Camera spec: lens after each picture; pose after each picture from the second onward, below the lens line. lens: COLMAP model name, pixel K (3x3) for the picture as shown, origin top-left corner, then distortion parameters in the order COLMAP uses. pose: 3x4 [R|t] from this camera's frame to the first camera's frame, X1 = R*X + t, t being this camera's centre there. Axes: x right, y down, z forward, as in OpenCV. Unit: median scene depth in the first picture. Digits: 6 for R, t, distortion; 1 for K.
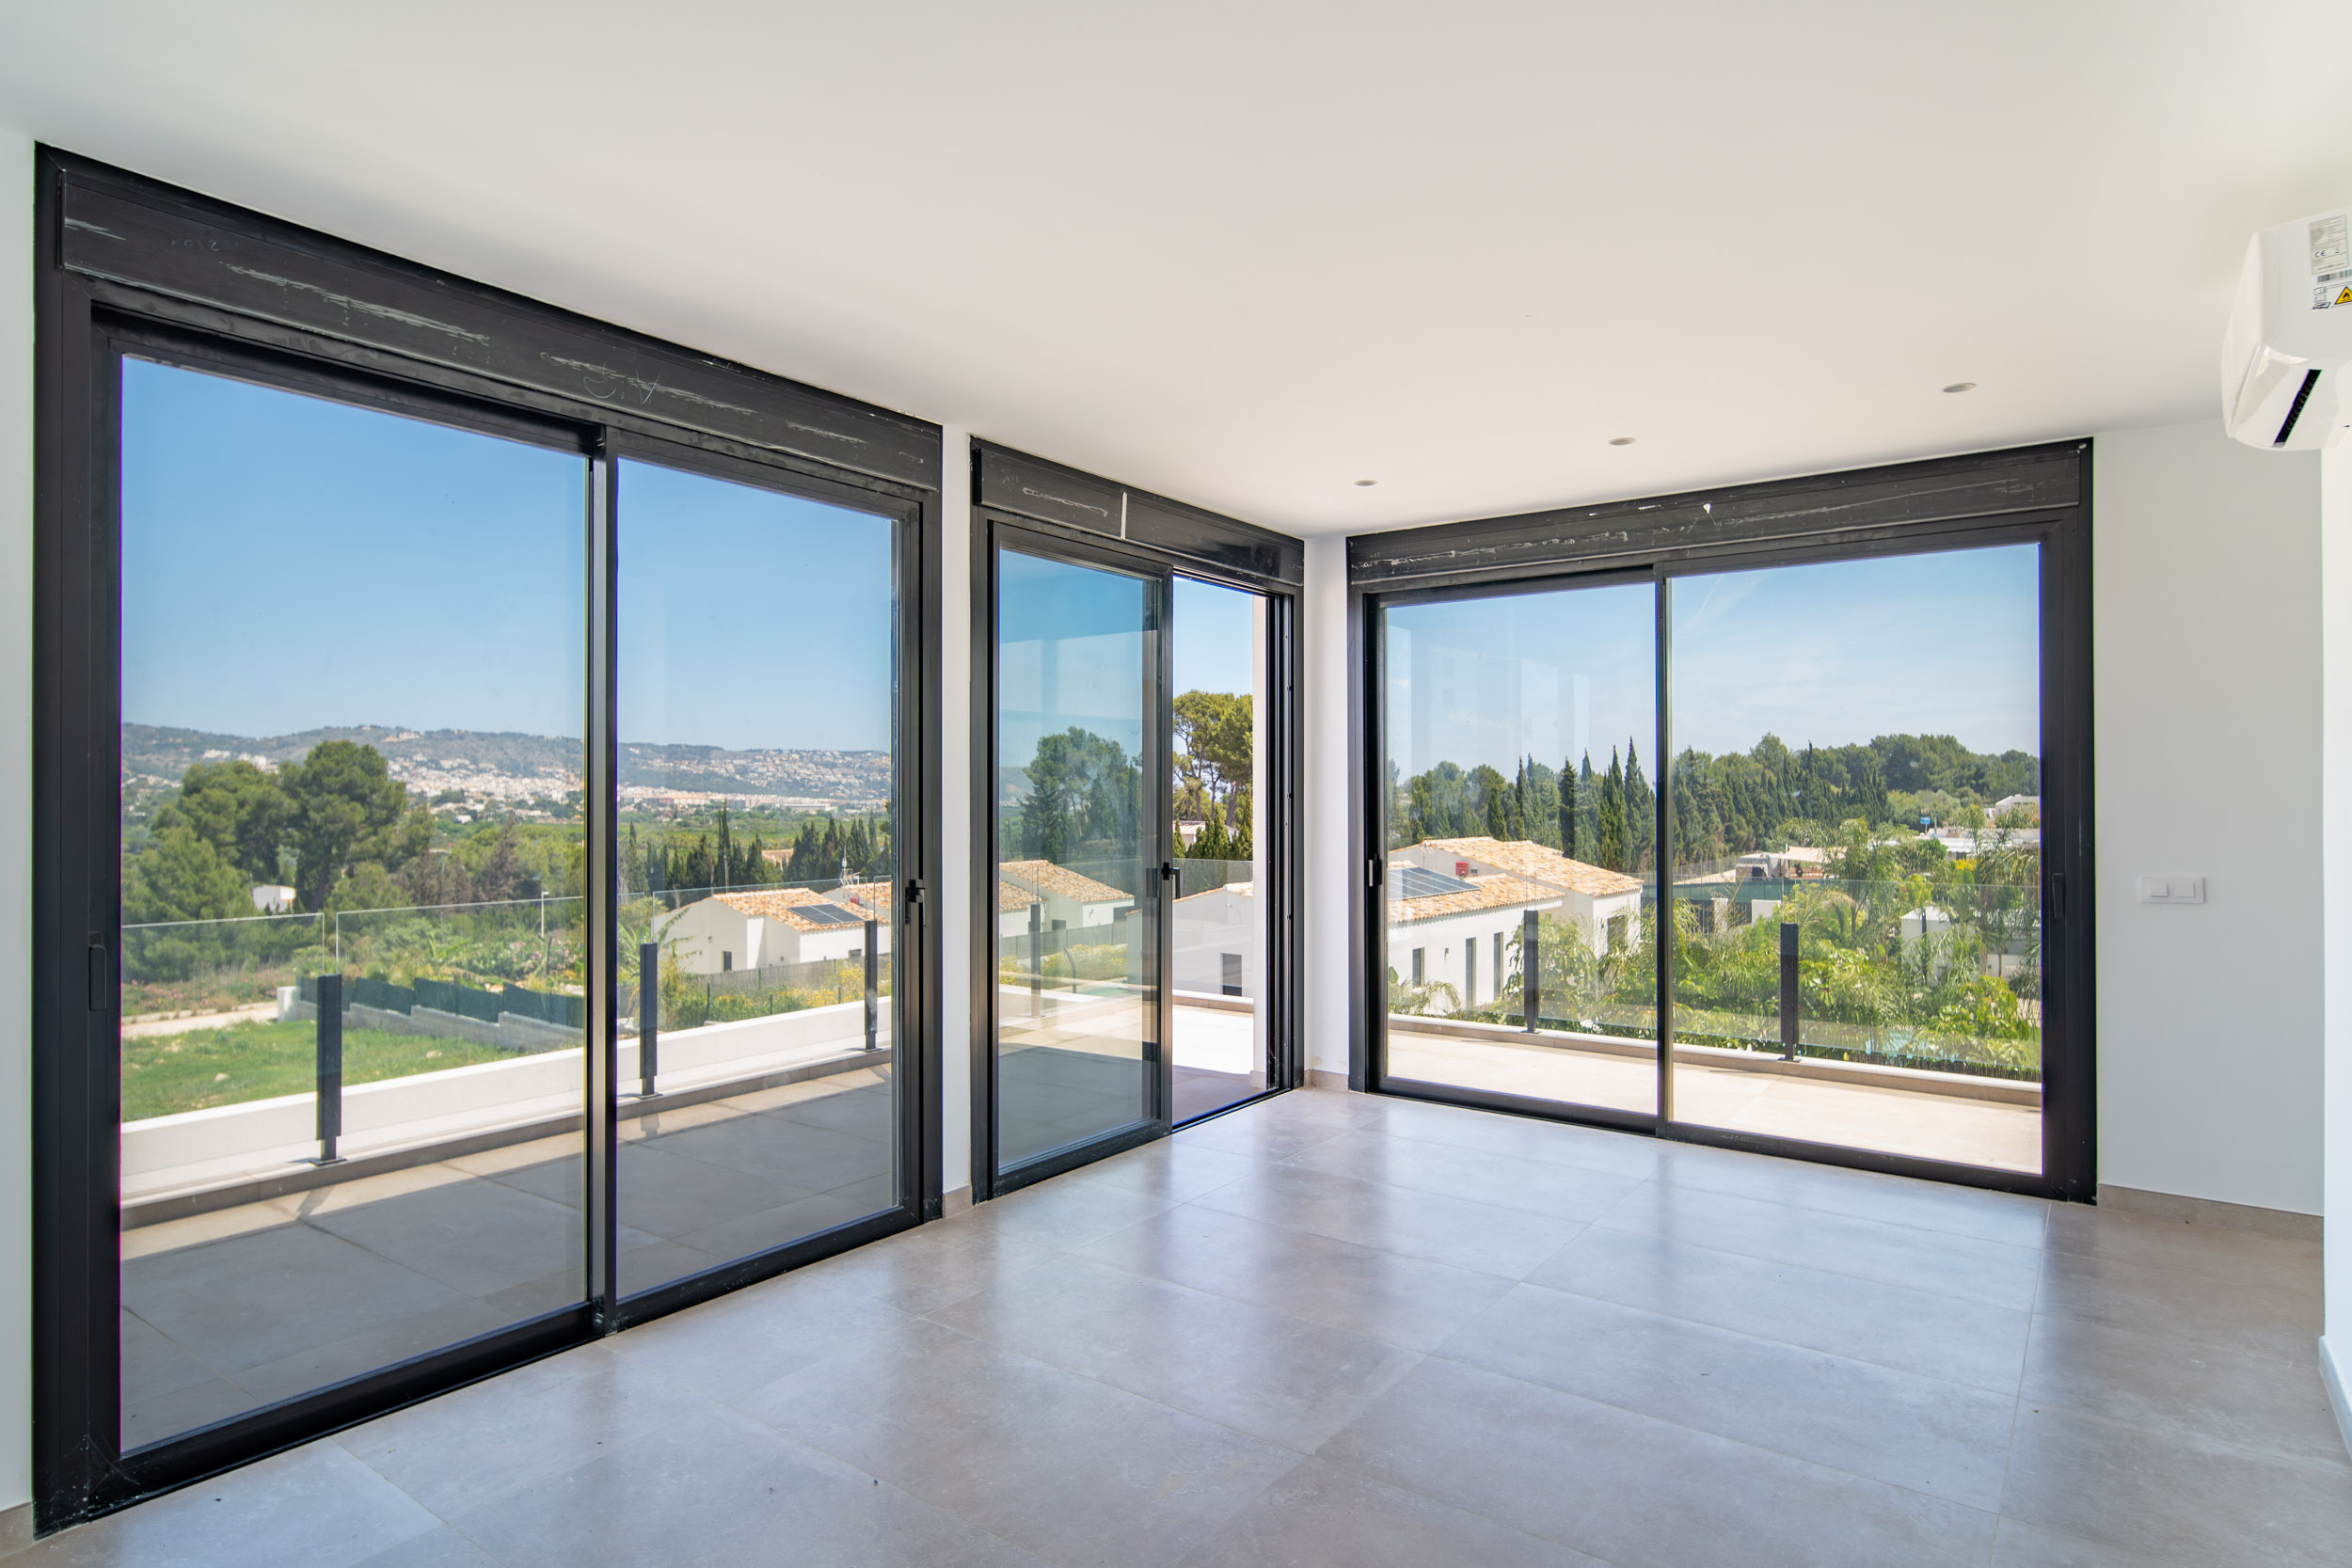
lens RADIAL K [[1294.5, 0, 1176.0], [0, 1294.5, 784.0], [0, 0, 1]] dist [-0.003967, -0.000541]
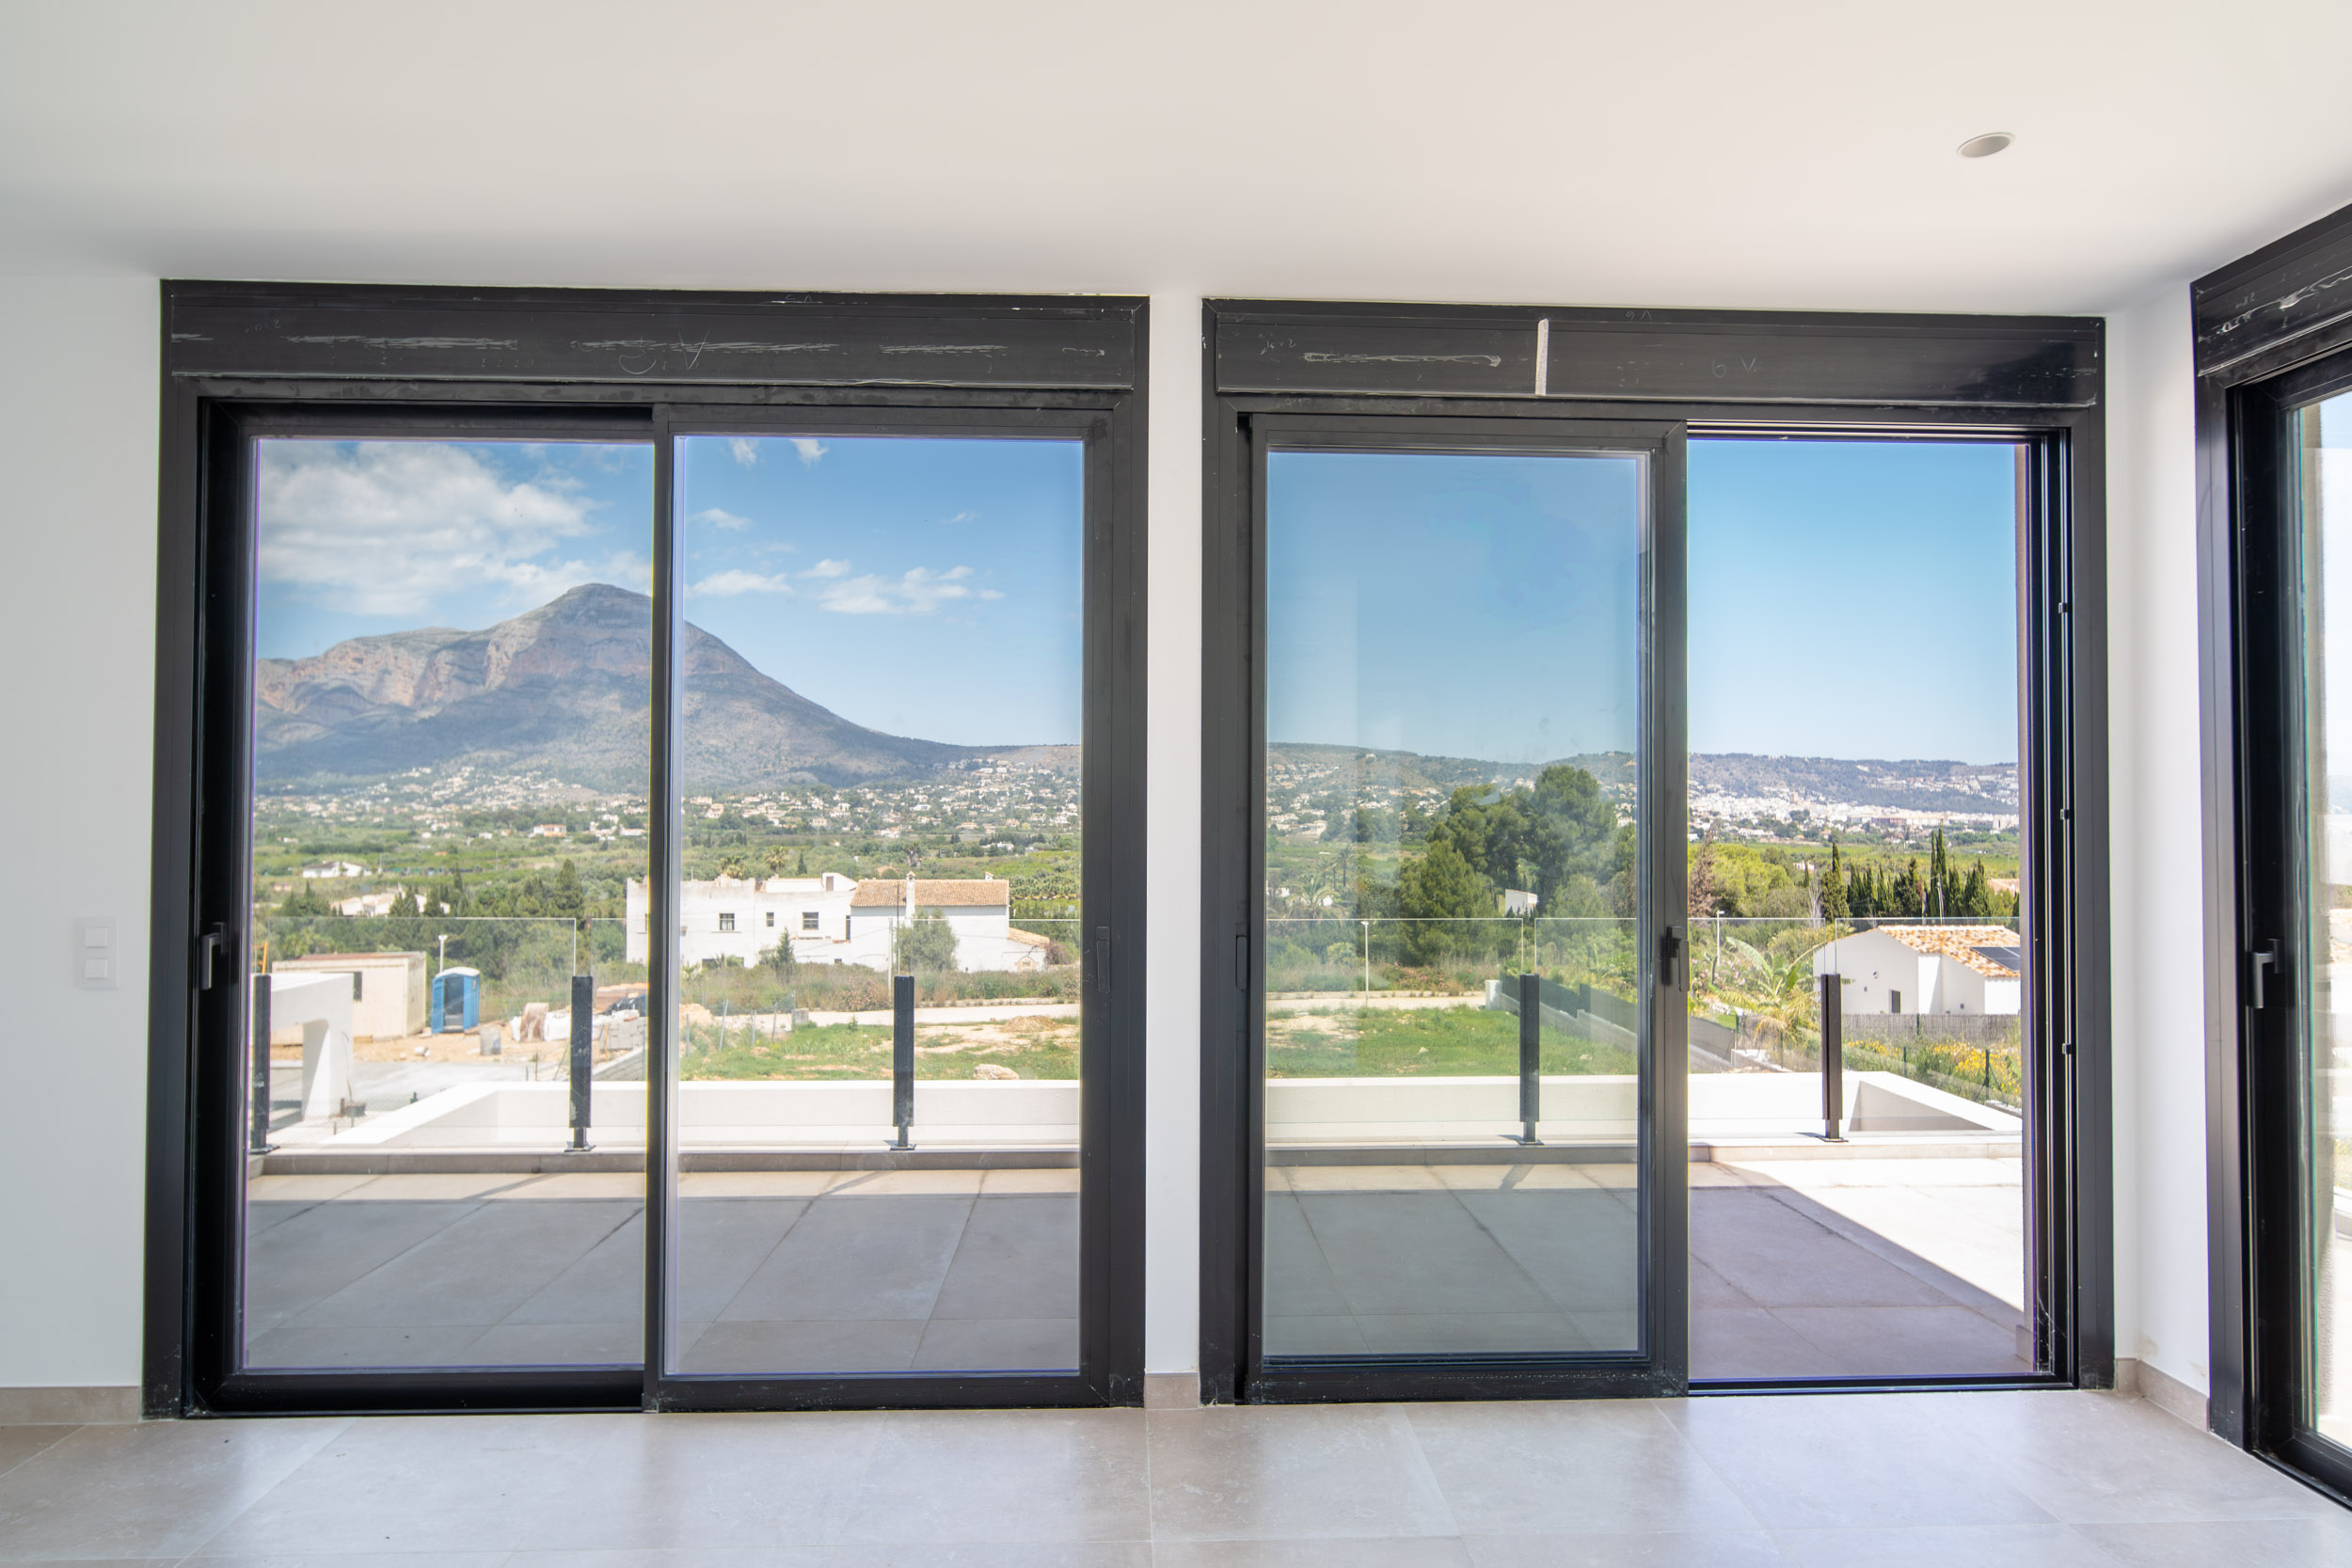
lens RADIAL K [[1301.4, 0, 1174.9], [0, 1301.4, 762.3], [0, 0, 1]] dist [-0.000800, -0.000171]
pose [[0.618014, -0.027693, -0.785679, 0.282042], [0.003956, 0.999476, -0.032117, 0.004834], [0.786157, 0.016741, 0.617800, 0.404381]]
